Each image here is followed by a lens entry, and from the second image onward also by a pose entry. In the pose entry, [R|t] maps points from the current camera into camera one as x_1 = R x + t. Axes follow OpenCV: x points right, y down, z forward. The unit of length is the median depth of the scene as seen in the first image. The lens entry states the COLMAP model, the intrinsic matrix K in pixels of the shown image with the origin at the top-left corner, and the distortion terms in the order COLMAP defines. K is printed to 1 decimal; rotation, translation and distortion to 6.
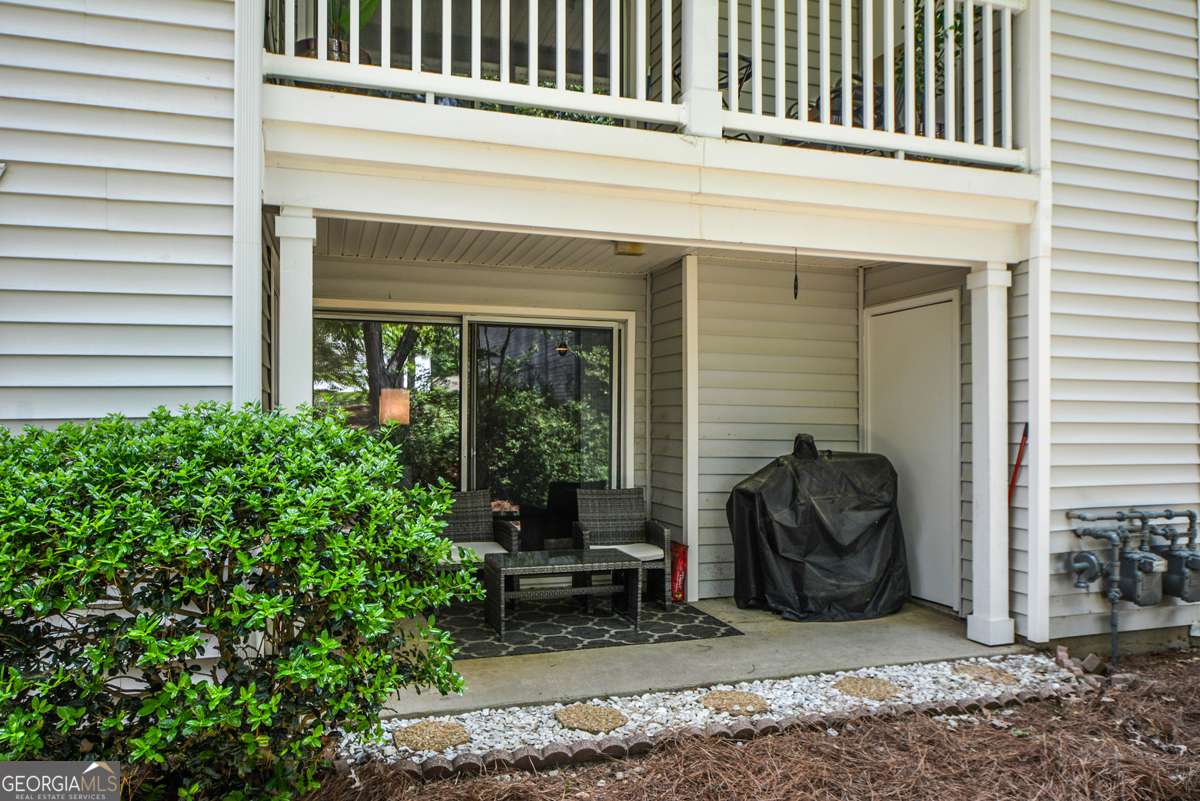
lens RADIAL K [[861.5, 0, 601.3], [0, 861.5, 406.6], [0, 0, 1]] dist [-0.003541, -0.001133]
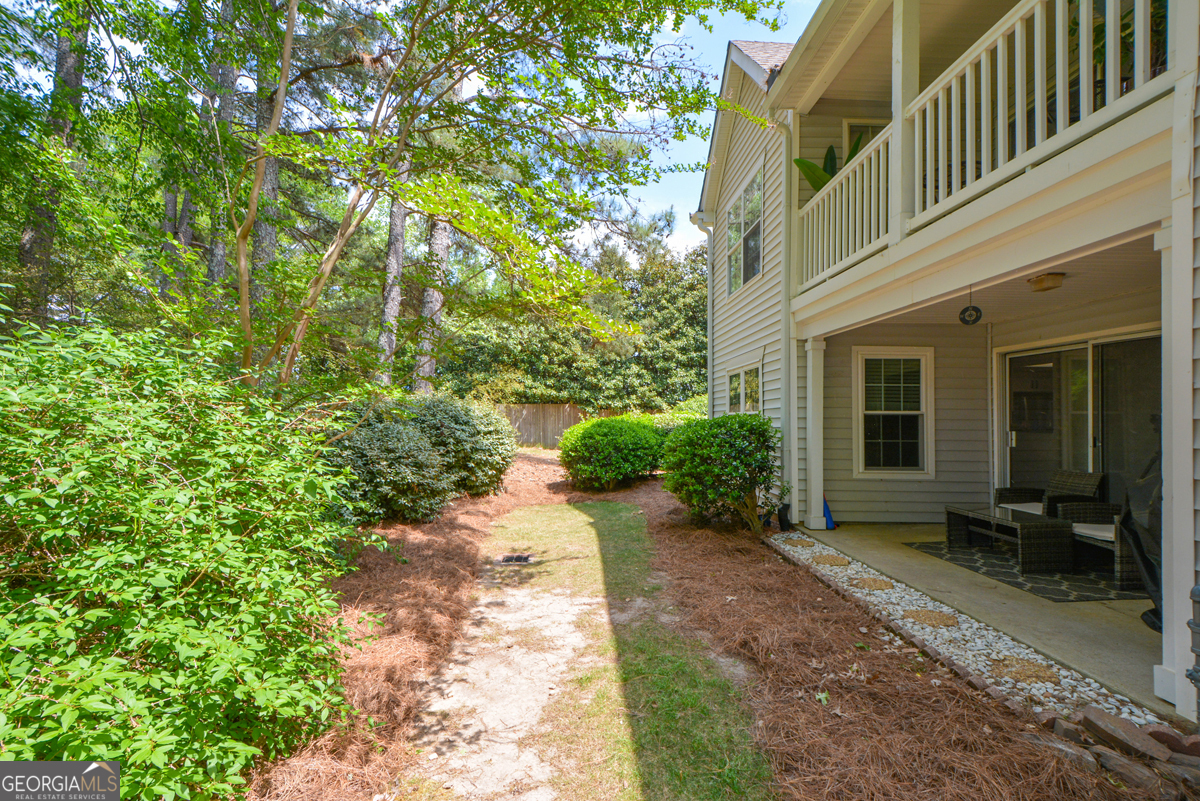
lens RADIAL K [[510.4, 0, 601.6], [0, 510.4, 410.6], [0, 0, 1]] dist [0.002304, 0.000389]
pose [[-0.263268, -0.018874, -0.964538, 1.040299], [0.011767, 0.999671, -0.022773, 0.014944], [0.964651, -0.017346, -0.262960, 0.618972]]
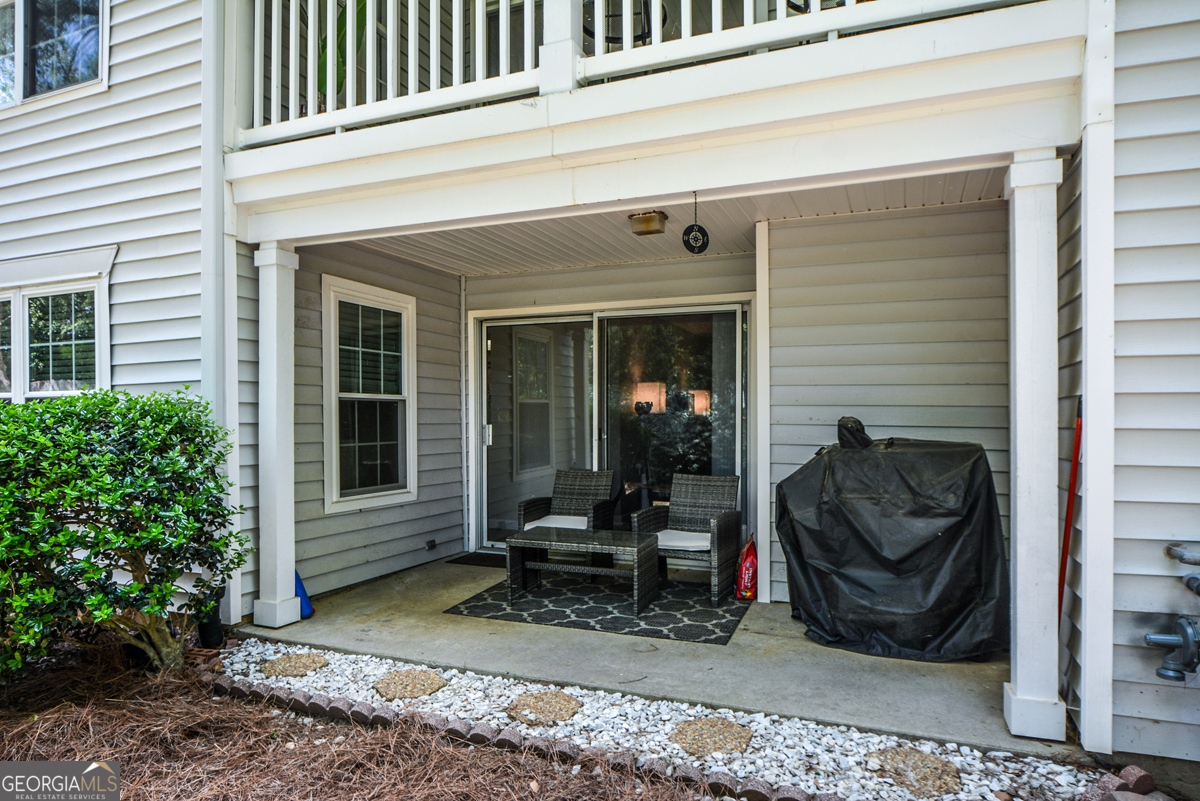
lens RADIAL K [[719.7, 0, 604.5], [0, 719.7, 413.0], [0, 0, 1]] dist [-0.004258, -0.002616]
pose [[0.760611, -0.007496, -0.649164, 0.574911], [0.014895, 0.999872, 0.005906, 0.023364], [0.649037, -0.014161, 0.760625, 0.383250]]
